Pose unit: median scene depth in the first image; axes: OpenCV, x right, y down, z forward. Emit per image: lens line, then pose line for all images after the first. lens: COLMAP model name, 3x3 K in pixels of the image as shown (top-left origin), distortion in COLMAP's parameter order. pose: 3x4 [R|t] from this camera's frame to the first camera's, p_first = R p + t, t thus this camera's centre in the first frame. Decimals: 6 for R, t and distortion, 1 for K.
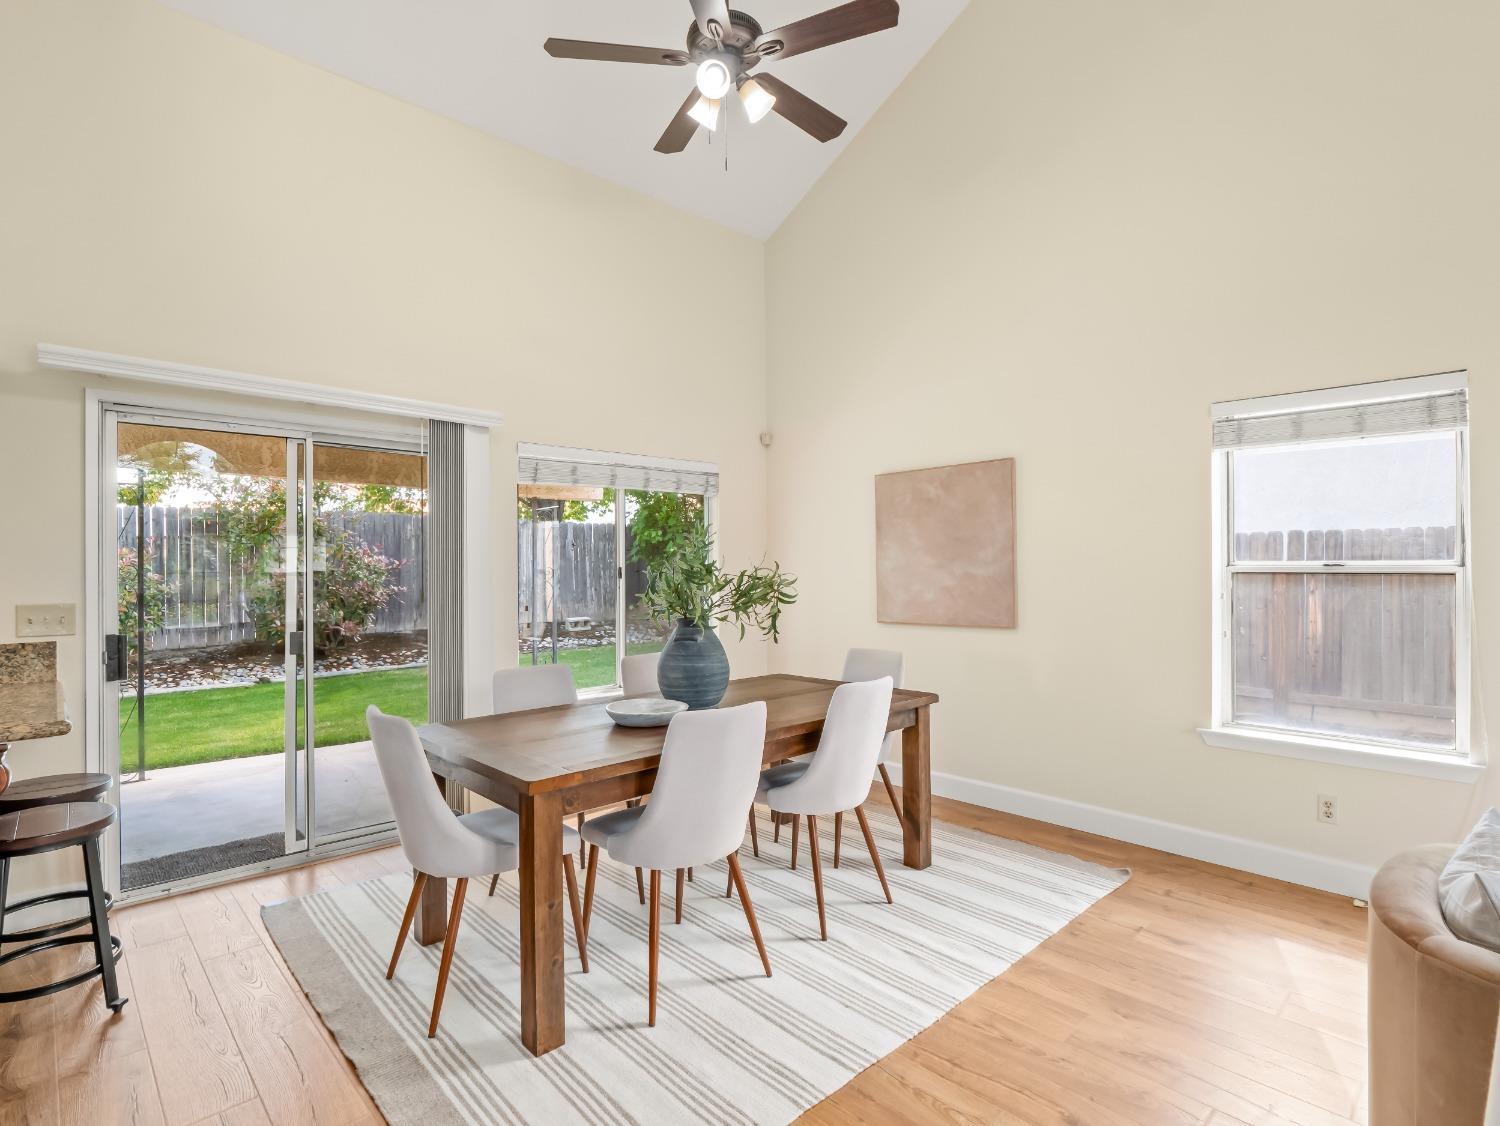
lens RADIAL K [[754.2, 0, 747.0], [0, 754.2, 569.9], [0, 0, 1]] dist [-0.009071, -0.001769]
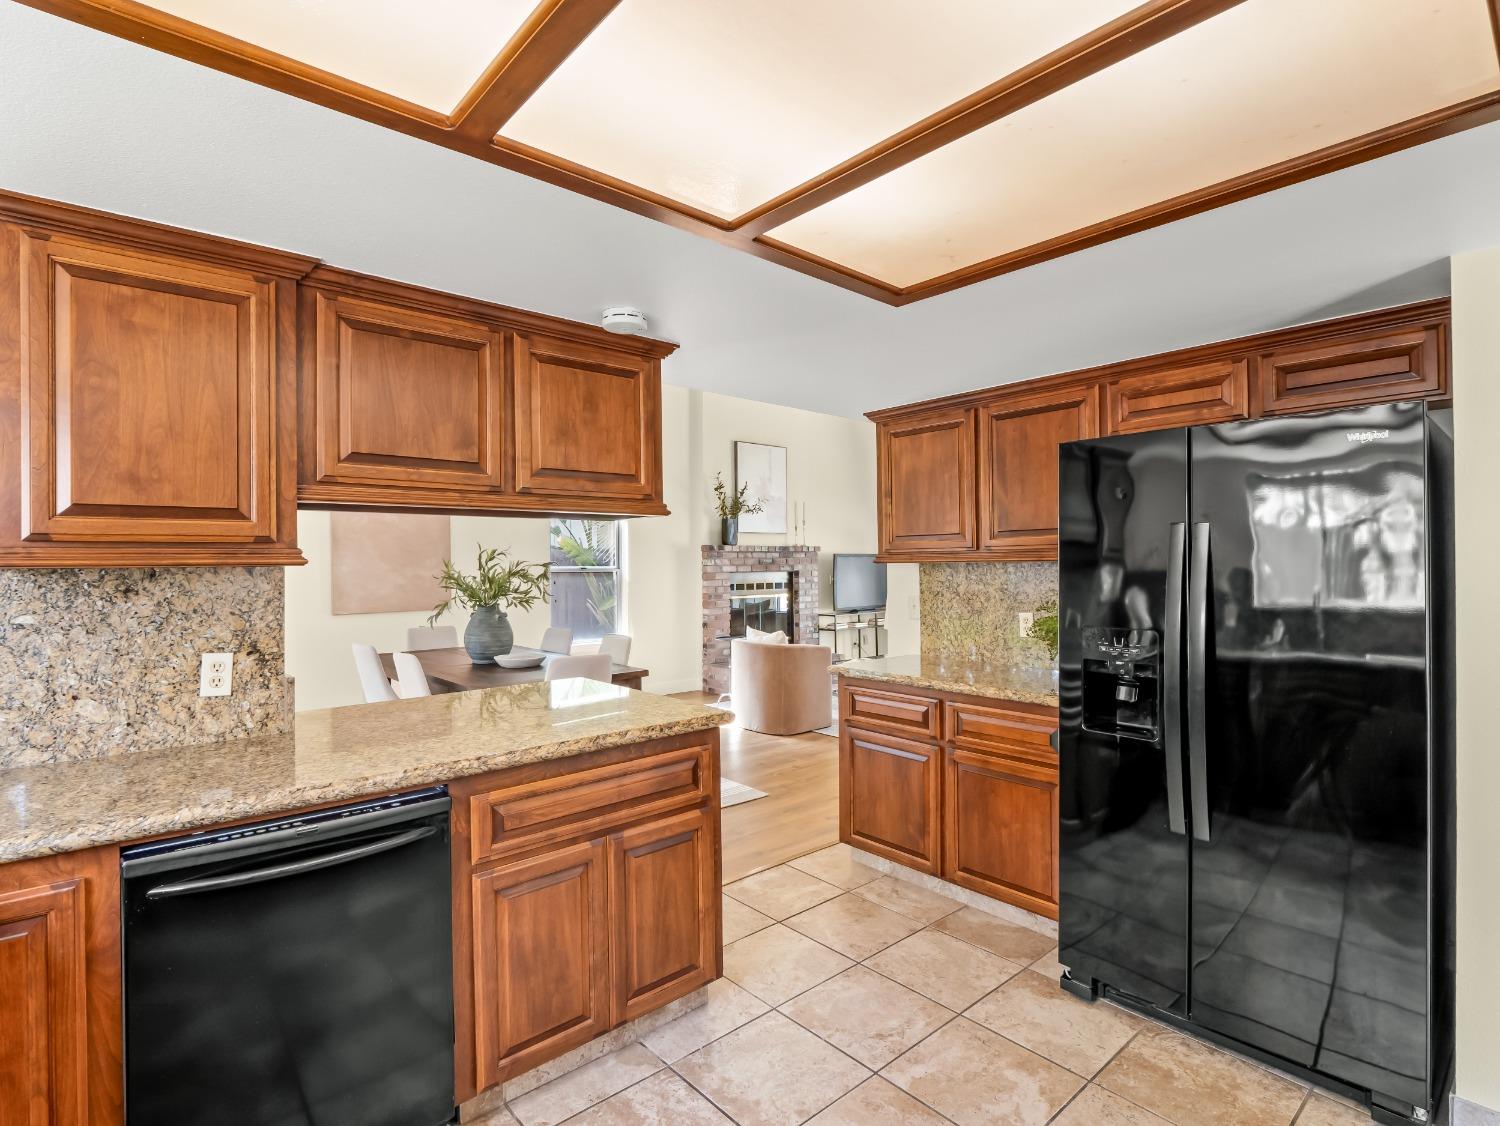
lens RADIAL K [[754.2, 0, 738.0], [0, 754.2, 559.3], [0, 0, 1]] dist [-0.009071, -0.001769]
pose [[0.032908, 0.010584, 0.999402, -1.659377], [0.008466, 0.999905, -0.010868, -0.005929], [-0.999423, 0.008819, 0.032815, 0.465349]]
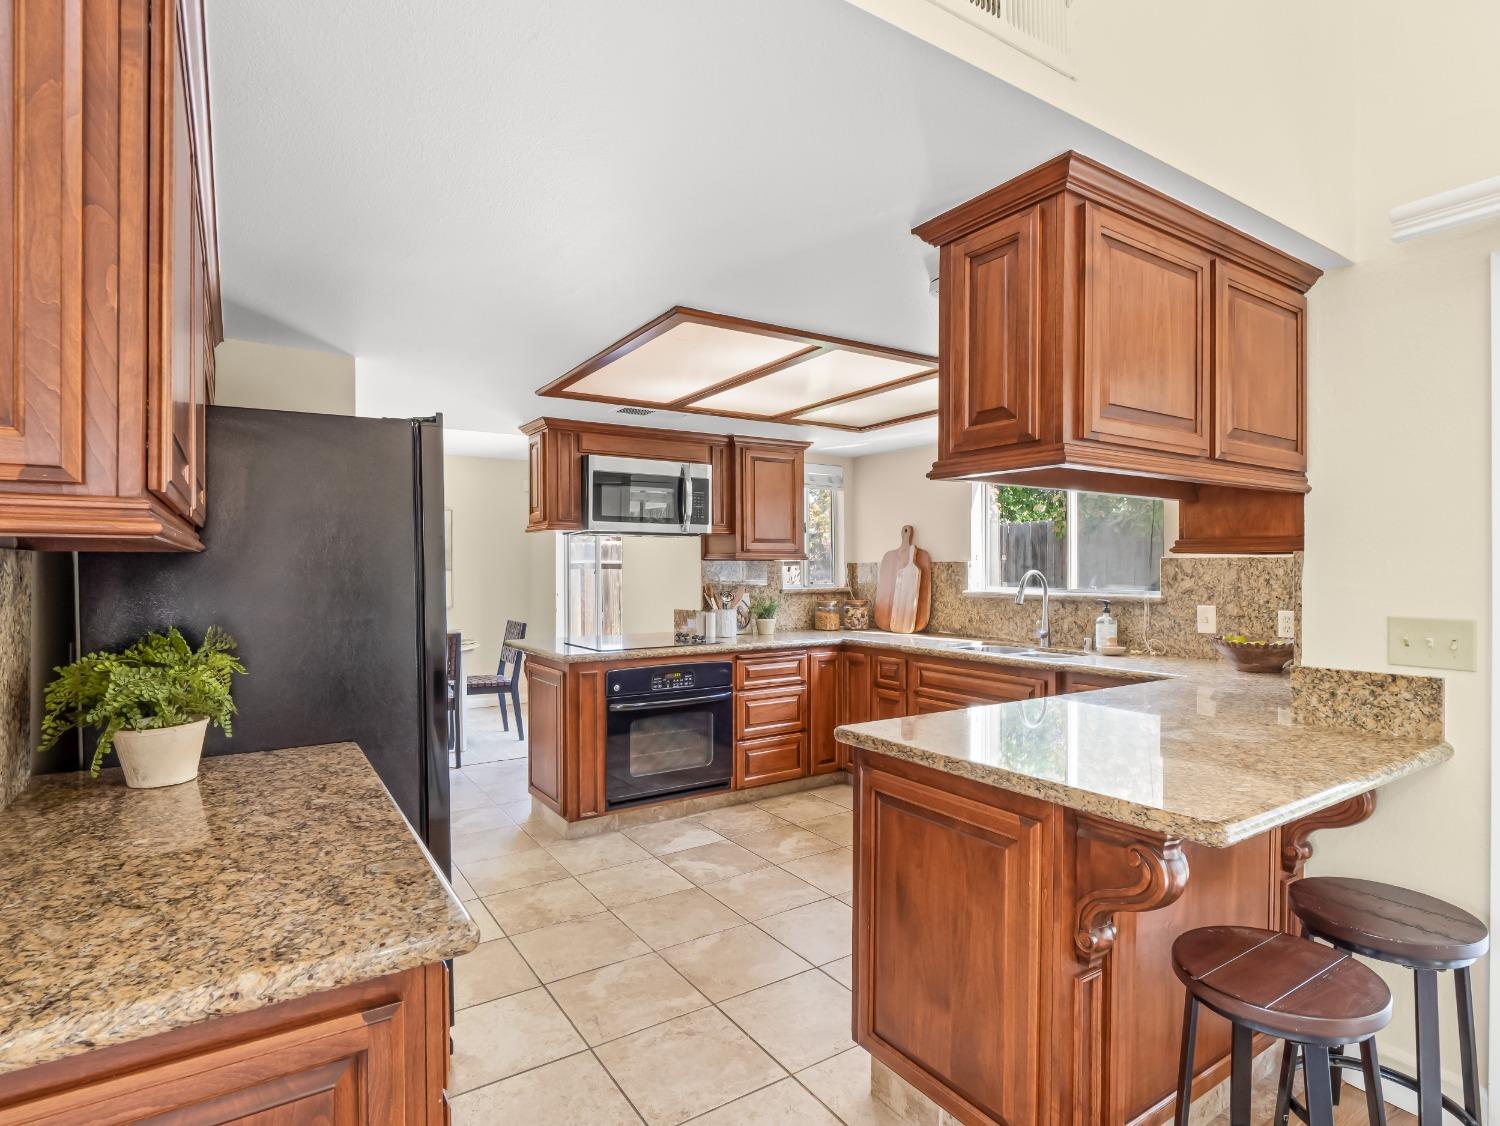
lens RADIAL K [[754.2, 0, 730.6], [0, 754.2, 569.7], [0, 0, 1]] dist [-0.009071, -0.001769]
pose [[-0.187669, 0.014354, -0.982127, -0.199772], [0.001288, 0.999896, 0.014368, -0.005460], [0.982231, 0.001432, -0.187668, 0.529519]]
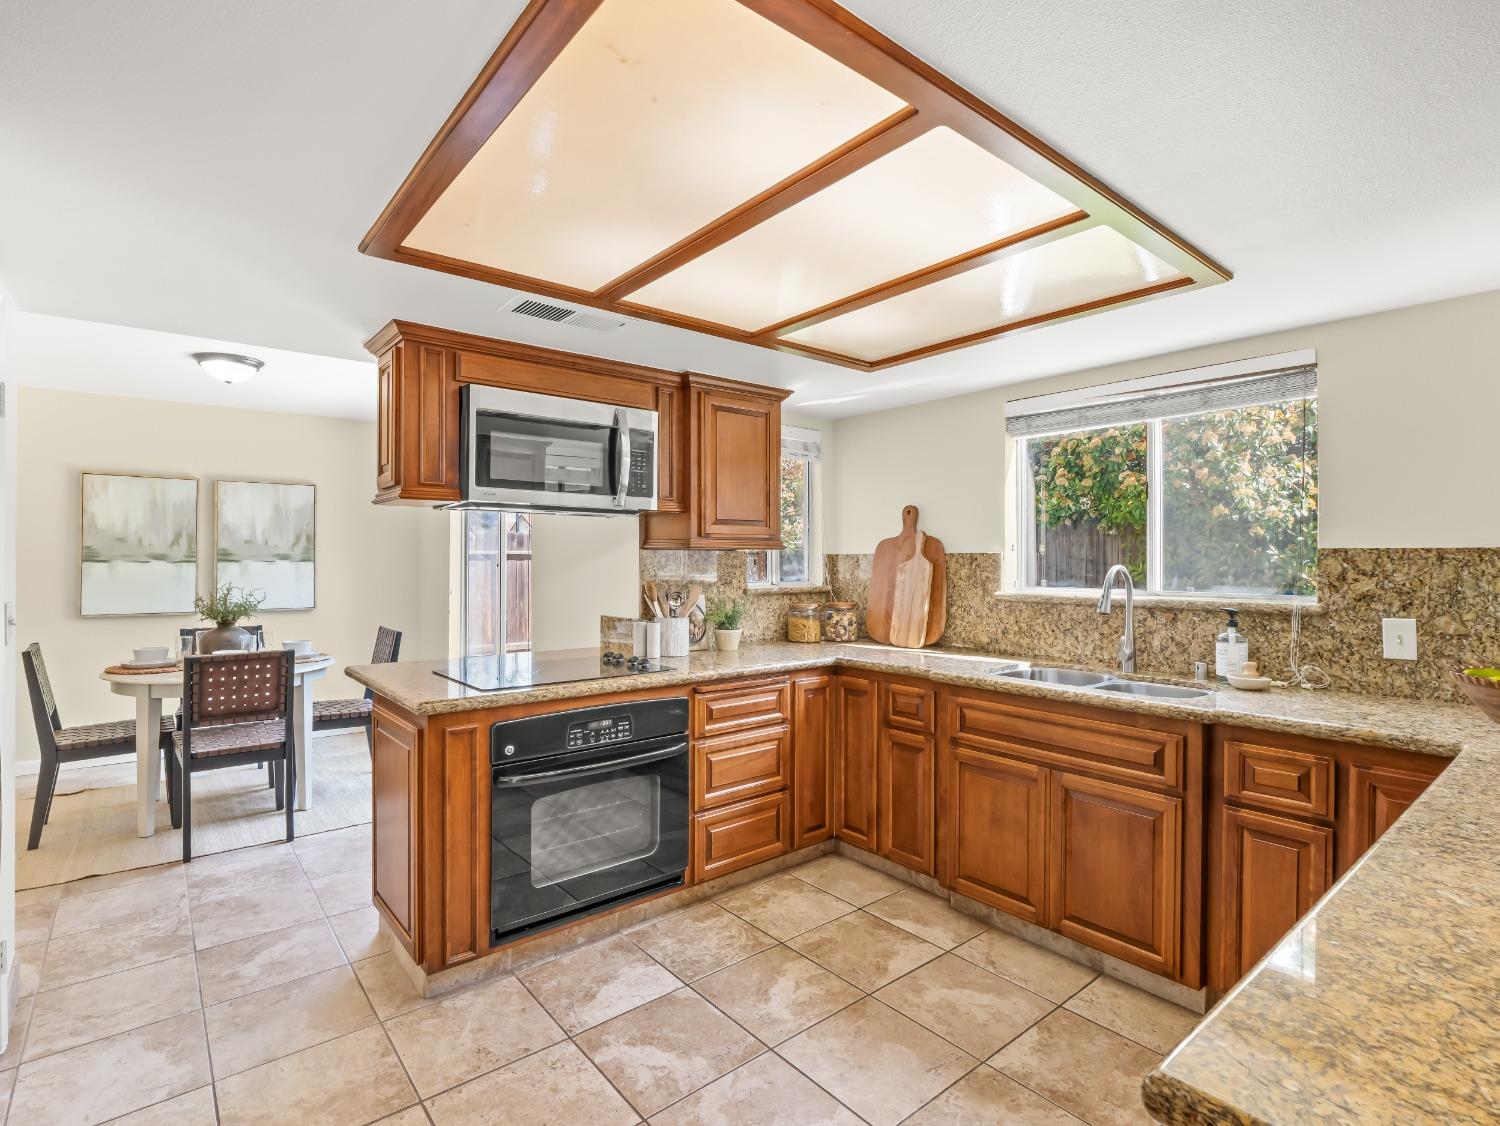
lens RADIAL K [[736.0, 0, 736.7], [0, 736.0, 554.0], [0, 0, 1]] dist [-0.007644, -0.005279]
pose [[-0.076686, 0.003640, -0.997049, -0.658209], [-0.004230, 0.999983, 0.003976, -0.000103], [0.997046, 0.004522, -0.076669, 0.399737]]
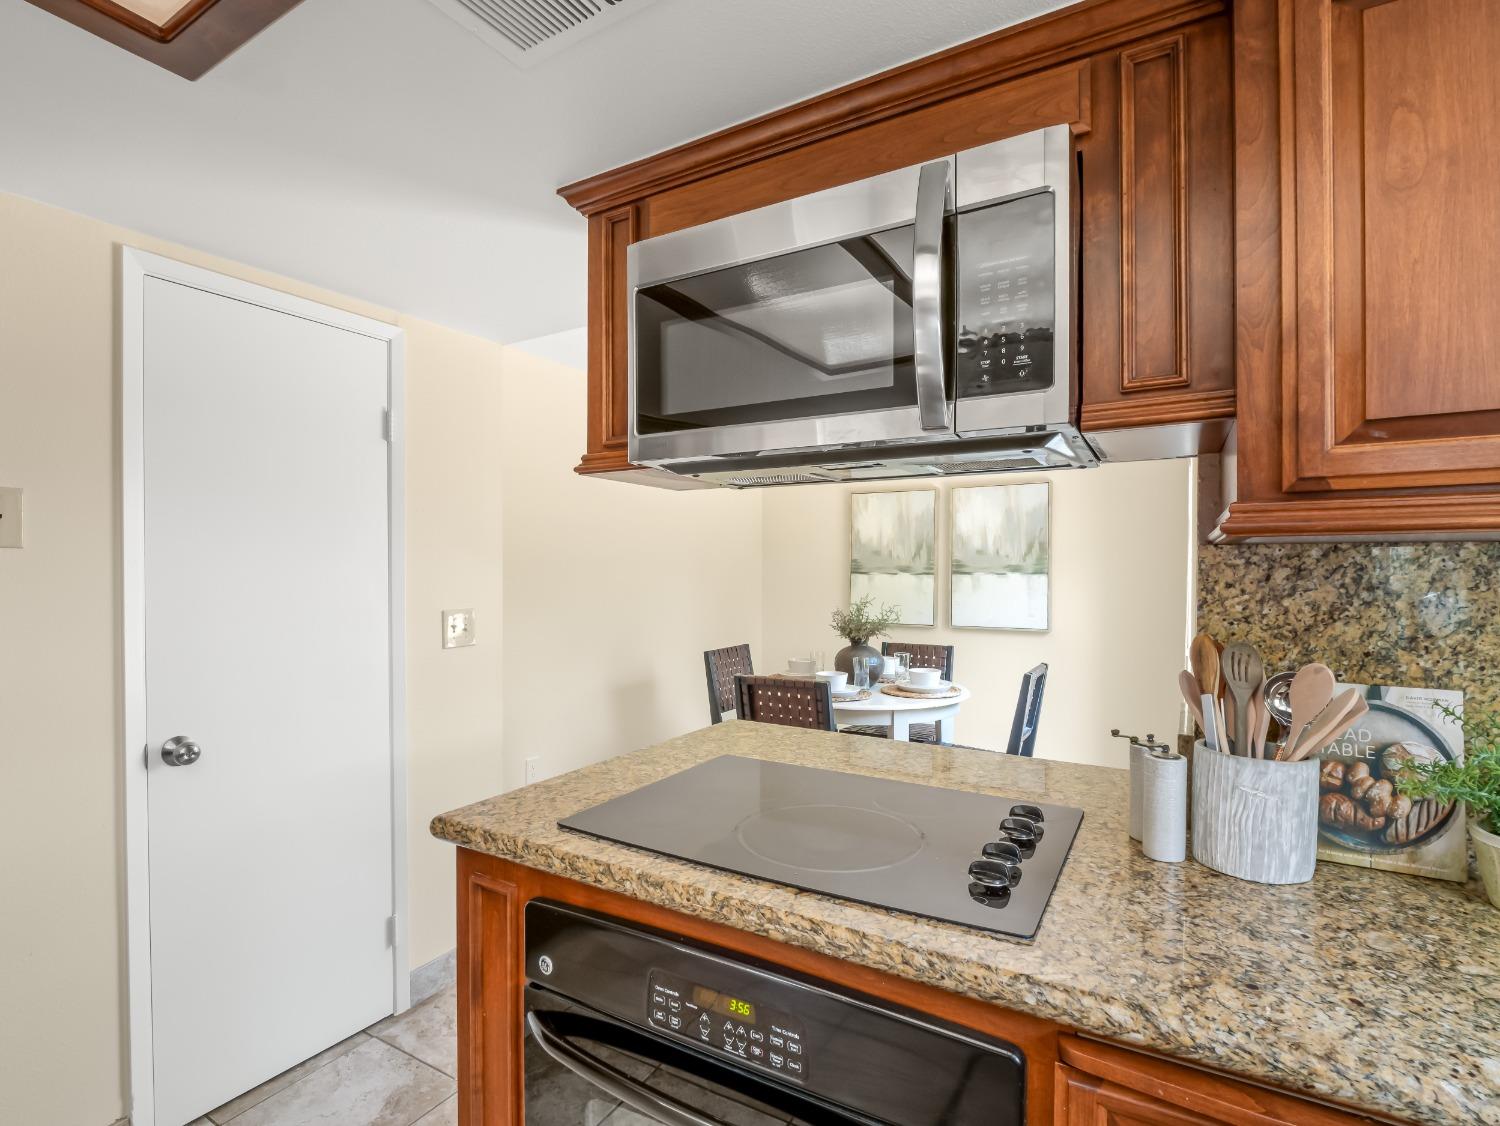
lens RADIAL K [[736.0, 0, 756.0], [0, 736.0, 574.4], [0, 0, 1]] dist [-0.007644, -0.005279]
pose [[-0.956424, 0.011040, -0.291773, -1.425304], [0.007819, 0.999895, 0.012201, 0.007816], [0.291878, 0.009388, -0.956410, 0.491191]]
